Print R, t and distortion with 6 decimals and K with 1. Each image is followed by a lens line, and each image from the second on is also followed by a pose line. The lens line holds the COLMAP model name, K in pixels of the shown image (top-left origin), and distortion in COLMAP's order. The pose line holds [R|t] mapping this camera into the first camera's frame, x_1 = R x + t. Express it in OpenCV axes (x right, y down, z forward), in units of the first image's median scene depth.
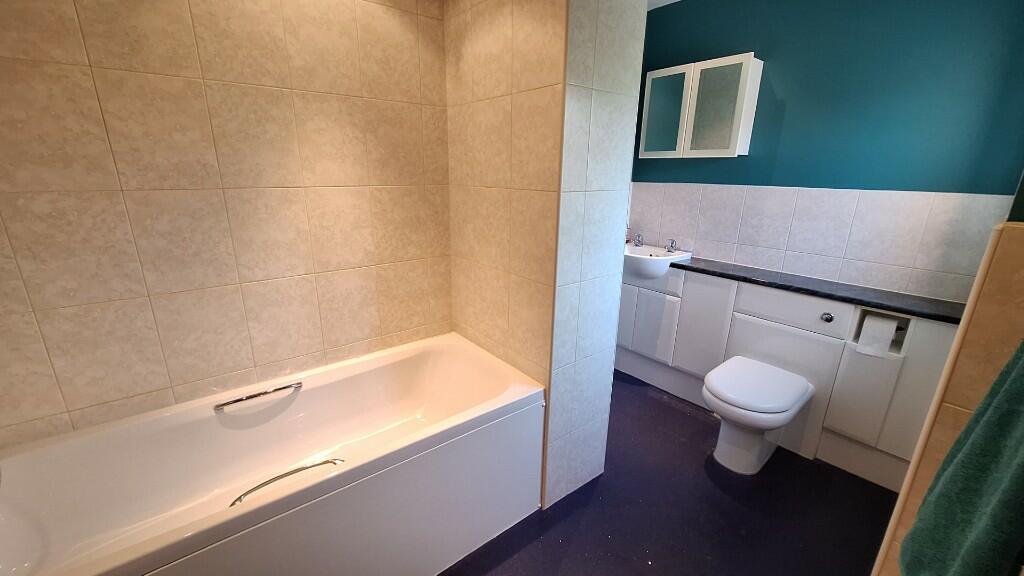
lens RADIAL K [[402.6, 0, 511.4], [0, 402.6, 285.5], [0, 0, 1]] dist [-0.016637, 0.000110]
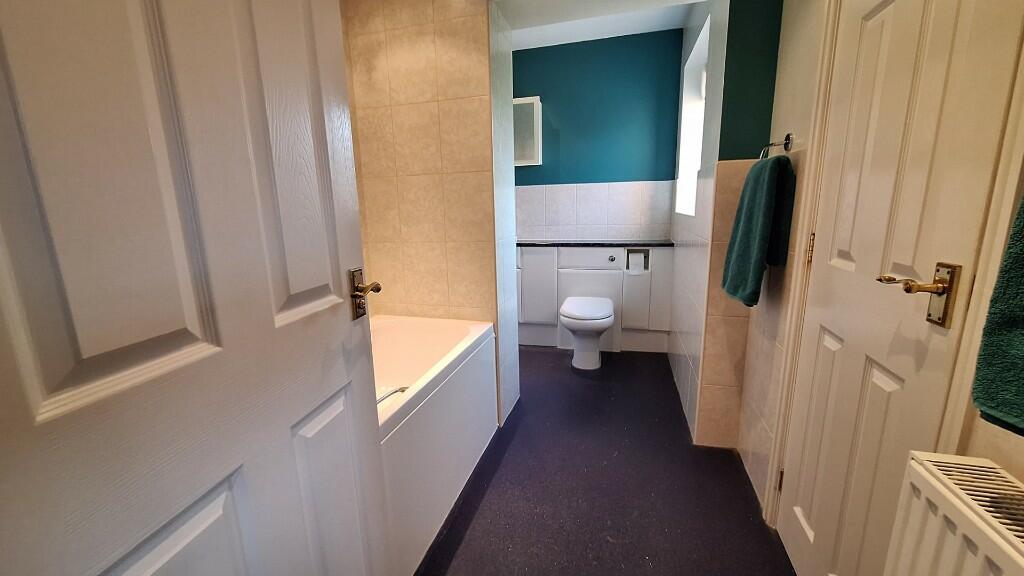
lens RADIAL K [[402.6, 0, 505.3], [0, 402.6, 288.2], [0, 0, 1]] dist [-0.016637, 0.000110]
pose [[0.810725, -0.151611, 0.565455, -0.562481], [0.198904, 0.979761, -0.022485, 0.167582], [-0.550601, 0.130700, 0.824473, -0.103430]]
